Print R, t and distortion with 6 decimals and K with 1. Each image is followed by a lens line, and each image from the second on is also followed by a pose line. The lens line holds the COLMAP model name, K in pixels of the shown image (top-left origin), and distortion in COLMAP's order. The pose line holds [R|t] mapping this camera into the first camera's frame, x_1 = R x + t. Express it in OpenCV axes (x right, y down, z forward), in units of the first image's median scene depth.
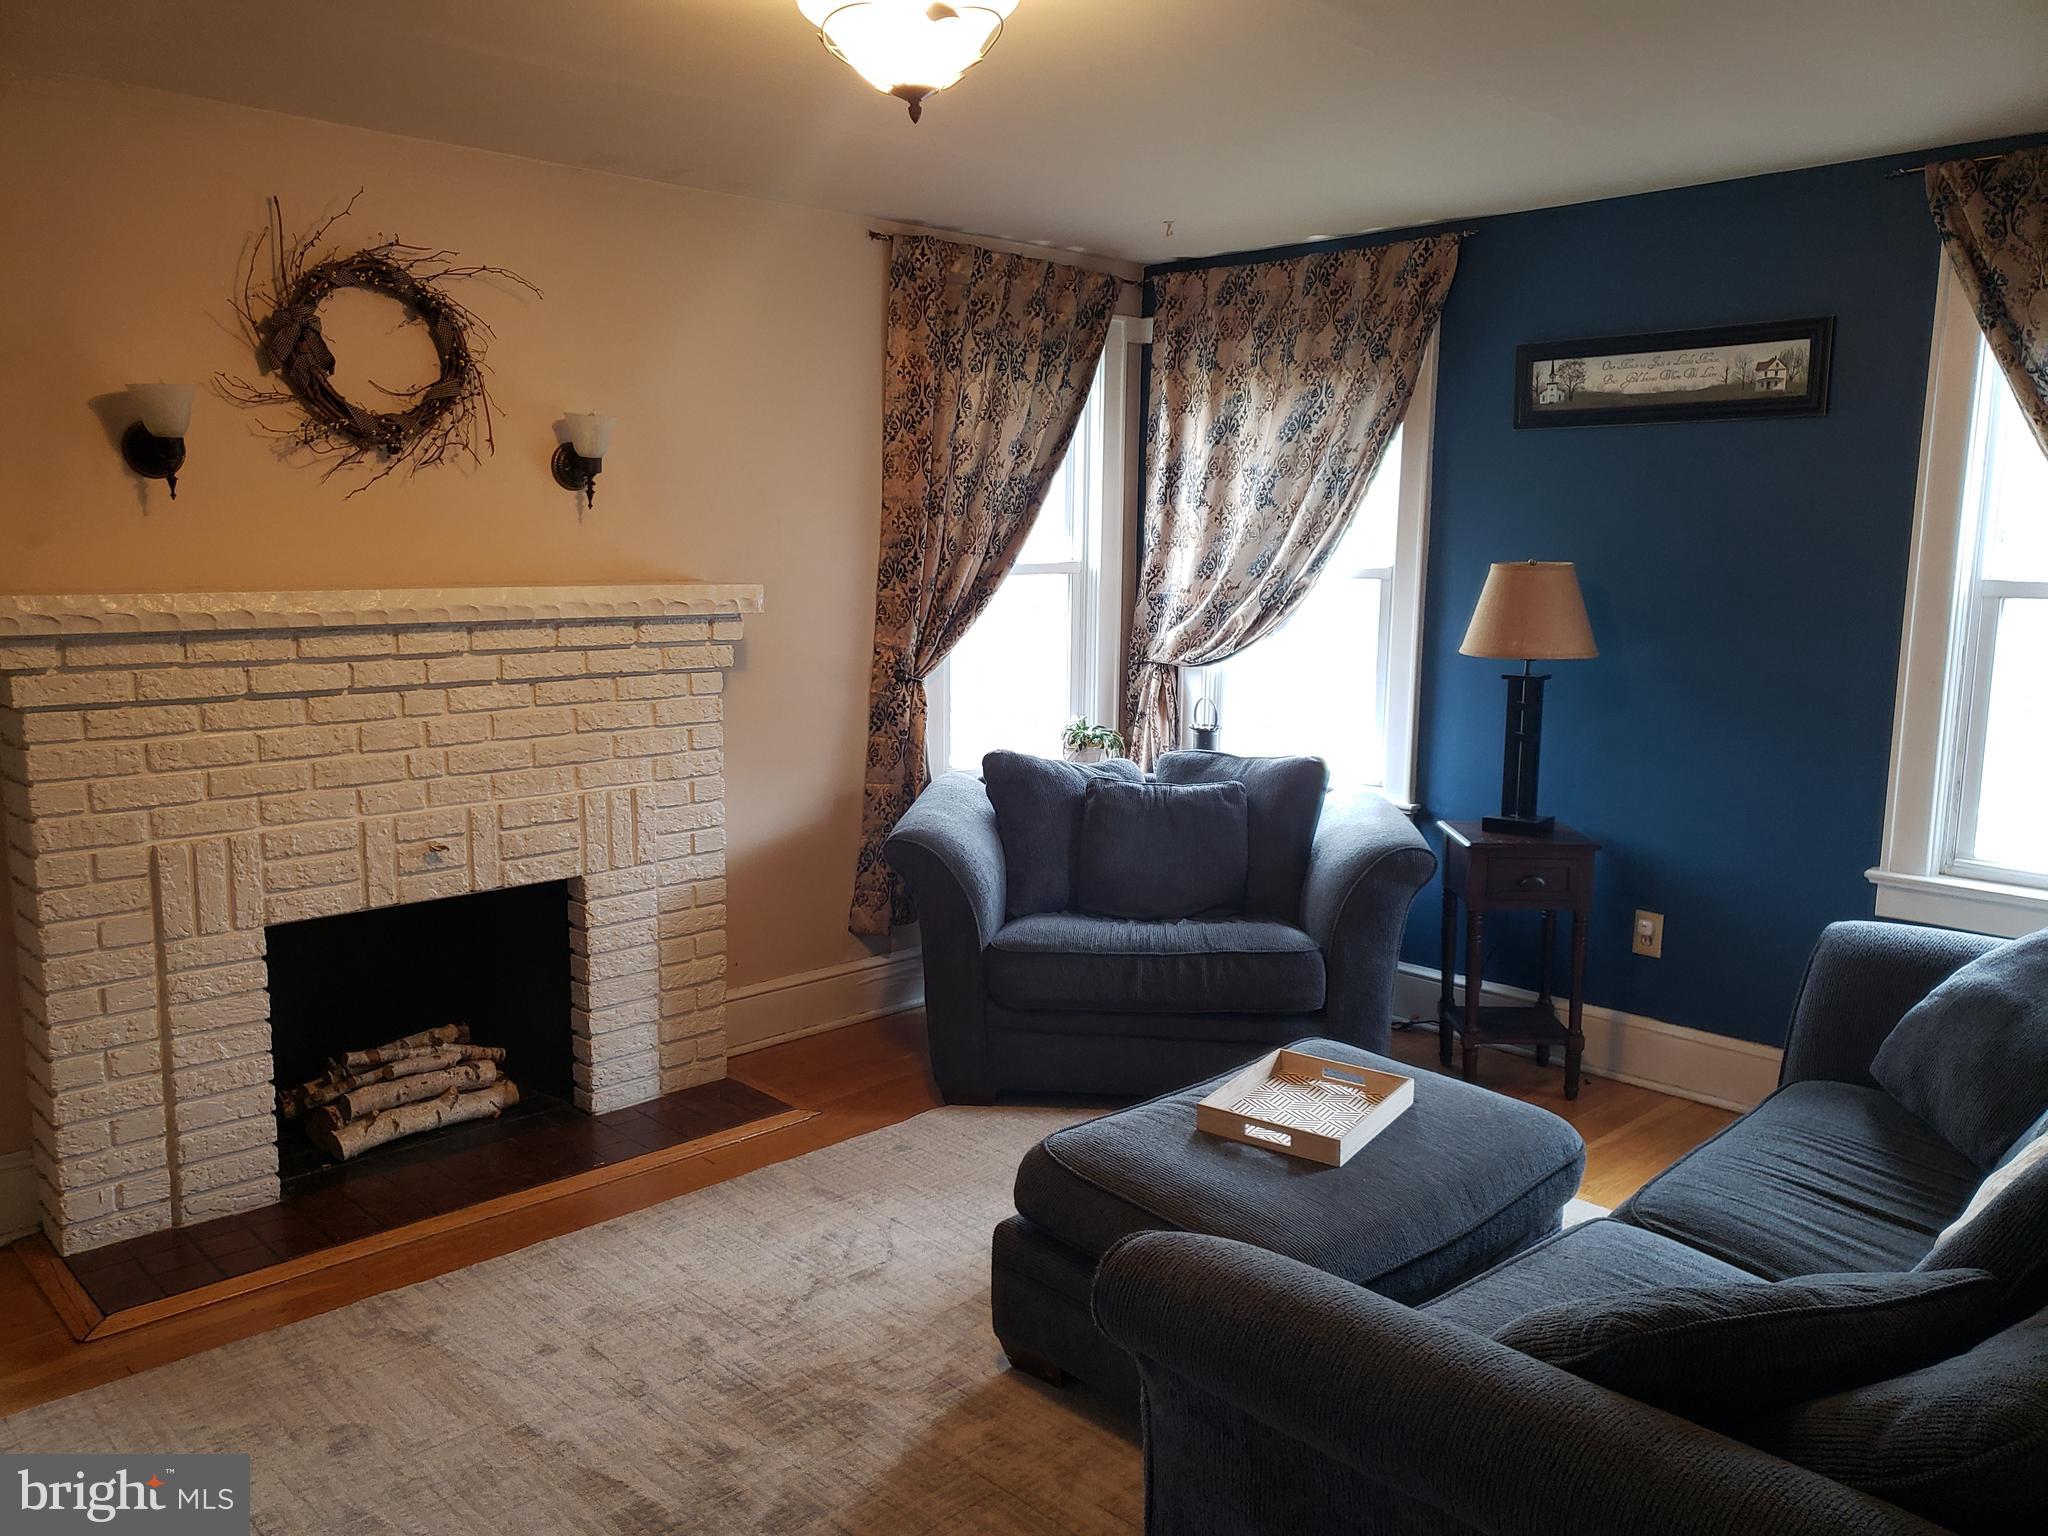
lens RADIAL K [[1594.3, 0, 1019.8], [0, 1594.3, 776.5], [0, 0, 1]] dist [0.065332, -0.057166]
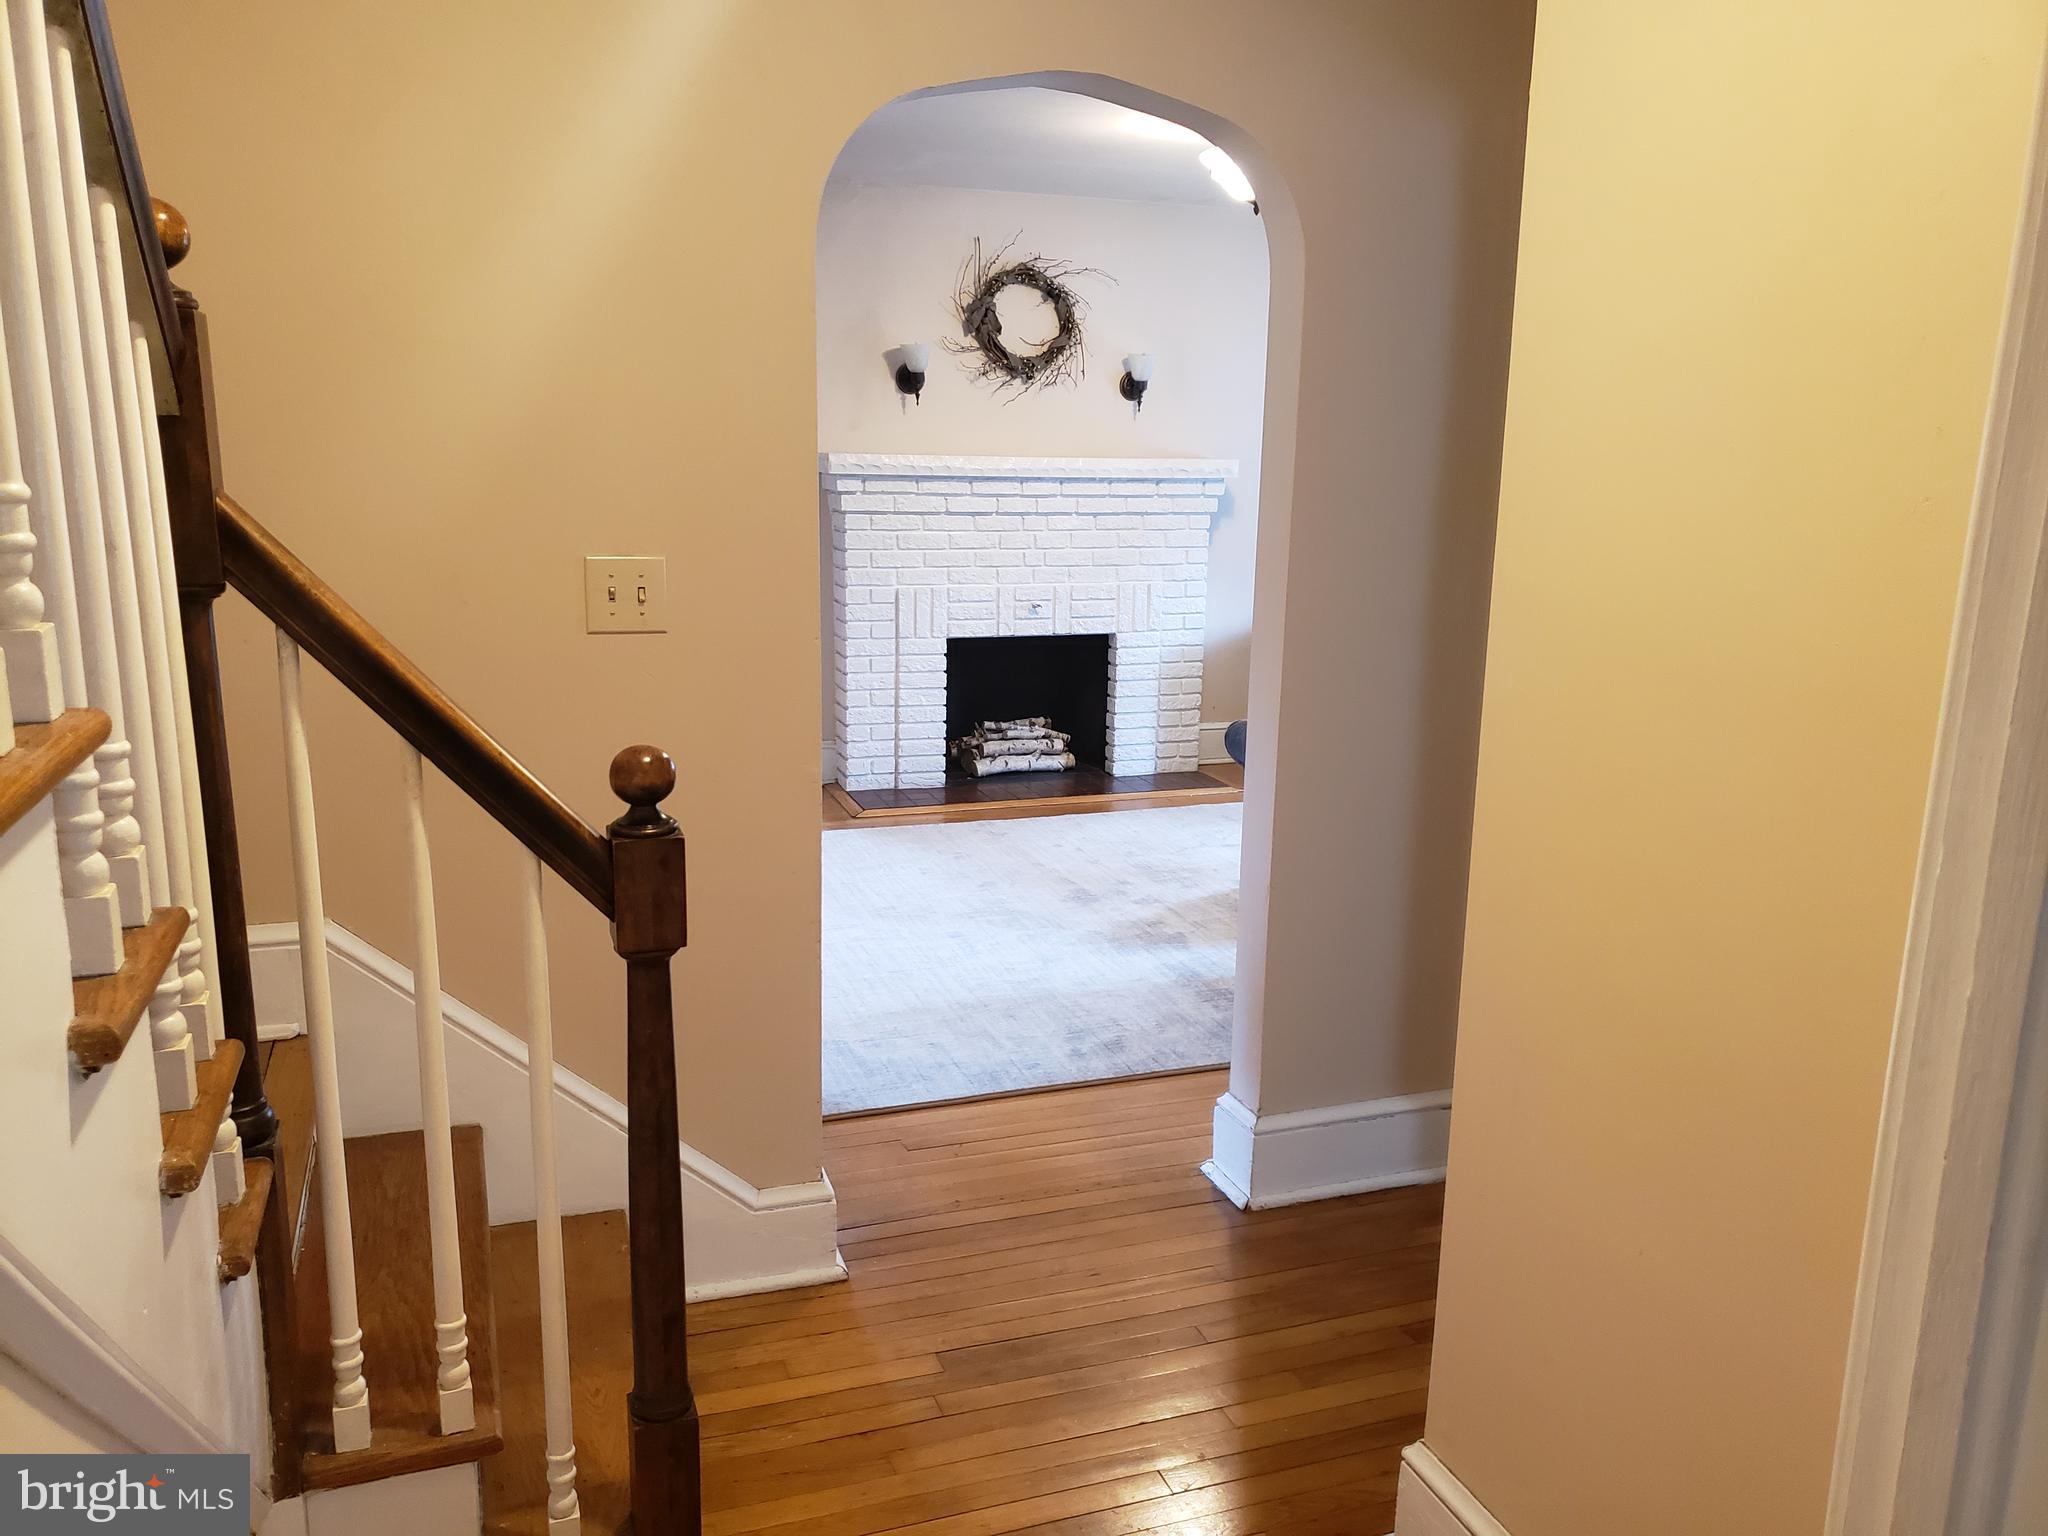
lens RADIAL K [[1594.3, 0, 1070.9], [0, 1594.3, 815.0], [0, 0, 1]] dist [0.065332, -0.057166]
pose [[0.923935, 0.099072, -0.369498, 0.335516], [-0.071384, 0.993568, 0.087906, 0.111461], [0.375831, -0.054843, 0.925064, -0.608038]]
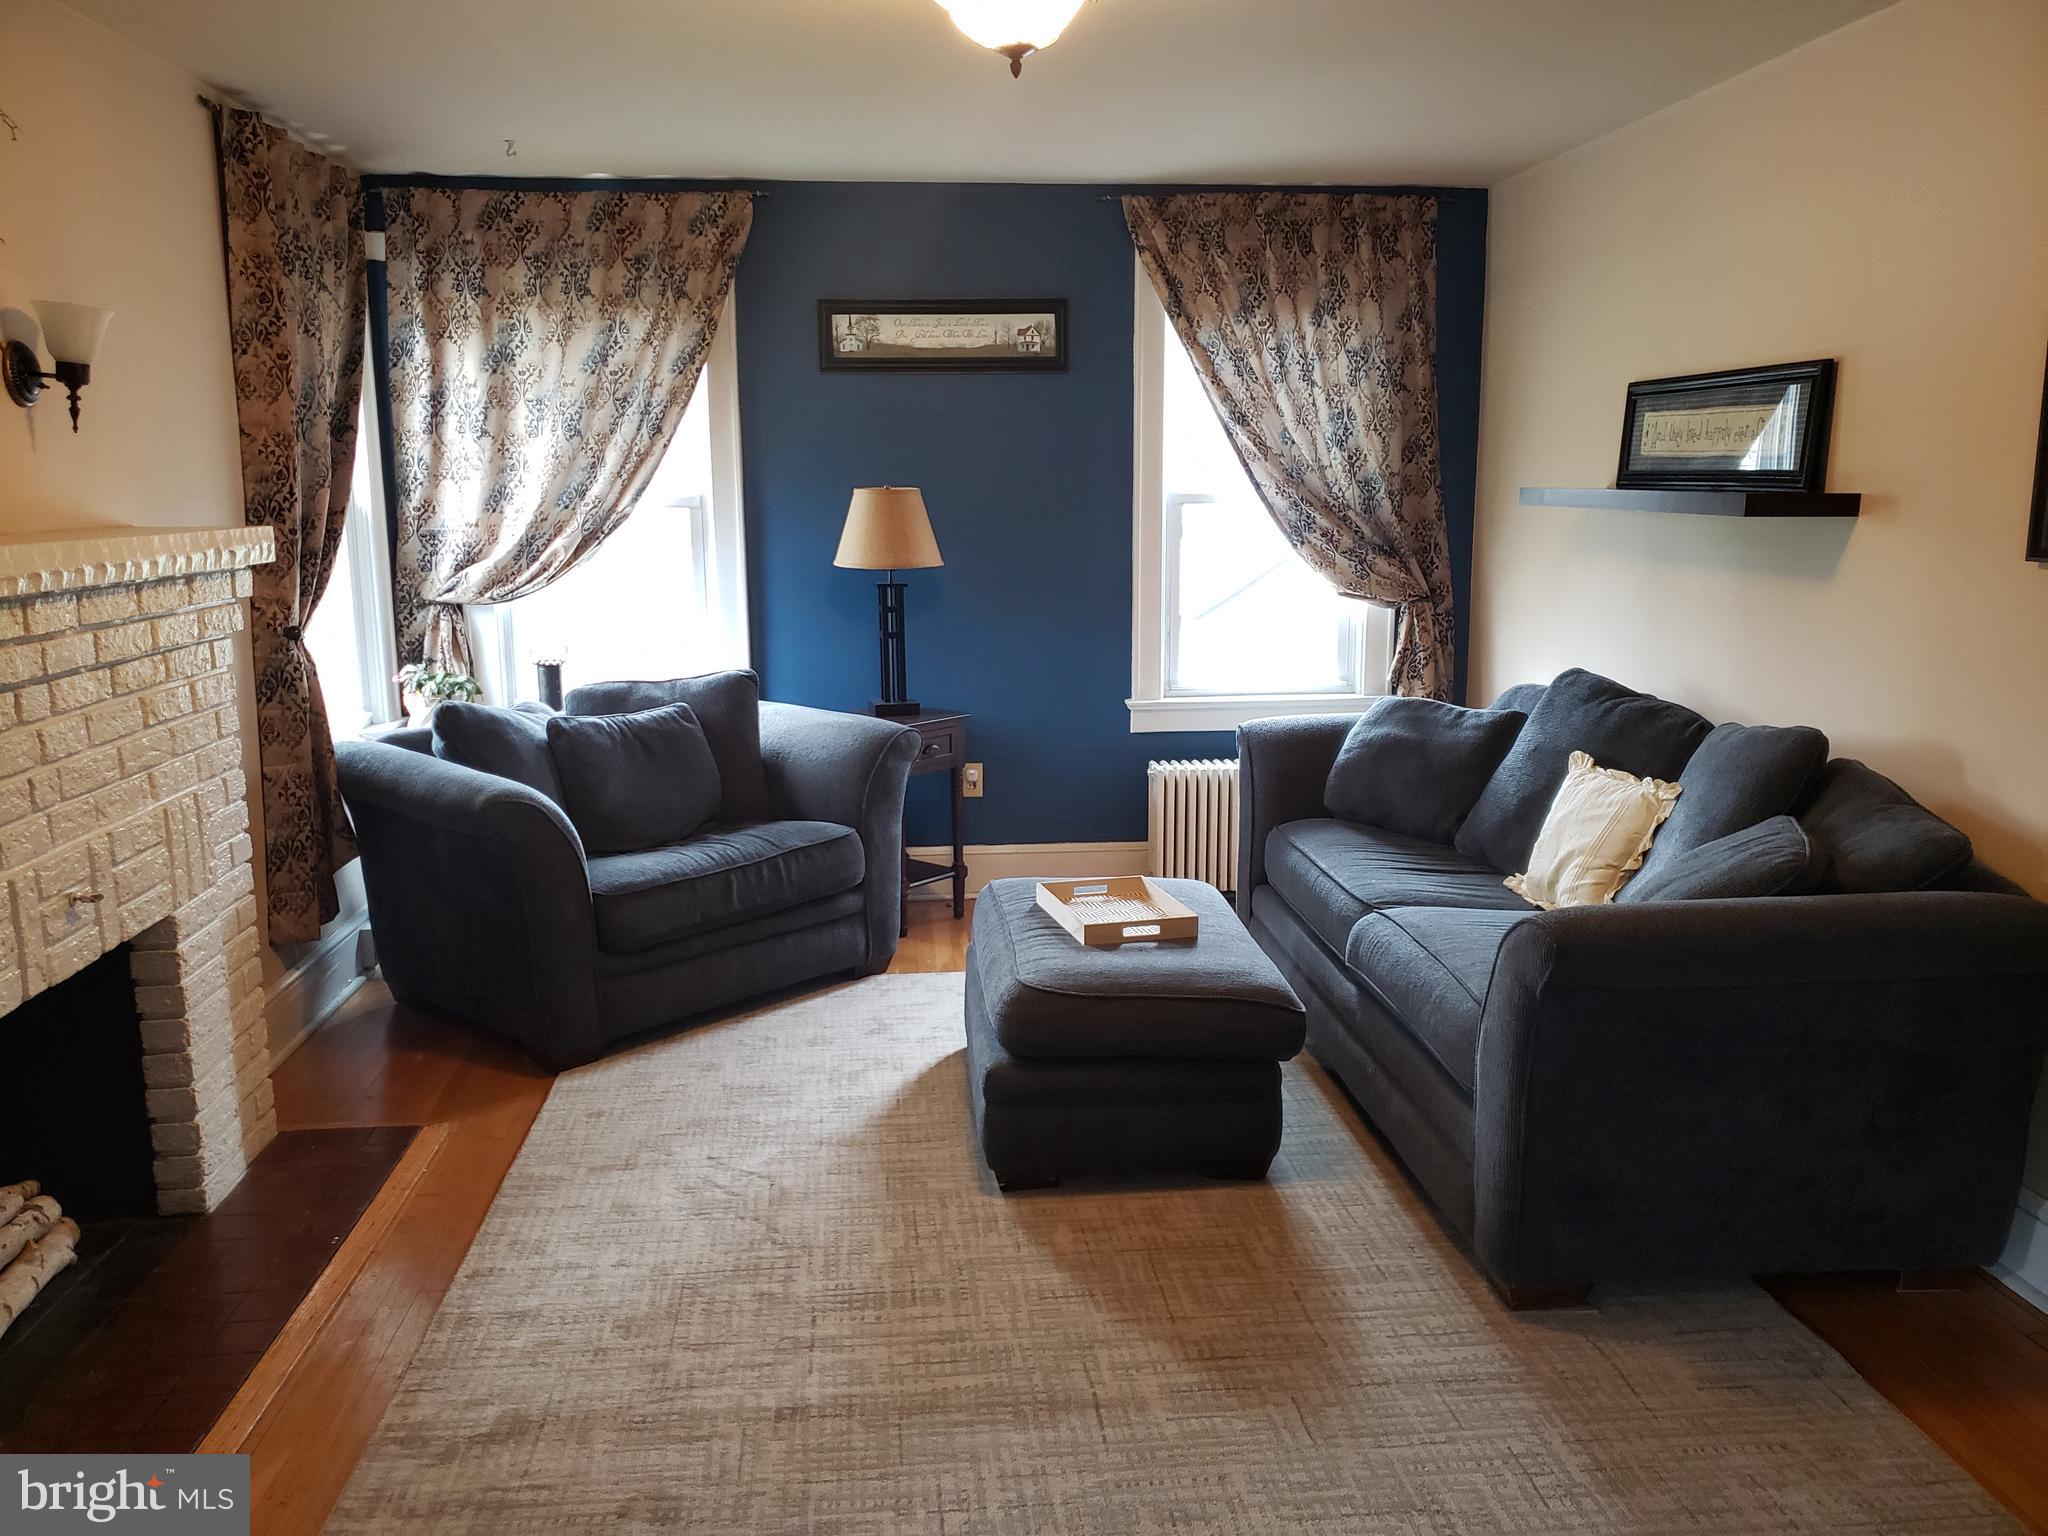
lens RADIAL K [[1594.3, 0, 1017.0], [0, 1594.3, 757.7], [0, 0, 1]] dist [0.065332, -0.057166]
pose [[0.626154, -0.149739, 0.765186, -0.614900], [0.134185, 0.987438, 0.083428, -0.021732], [-0.768067, 0.050437, 0.638381, 0.194202]]
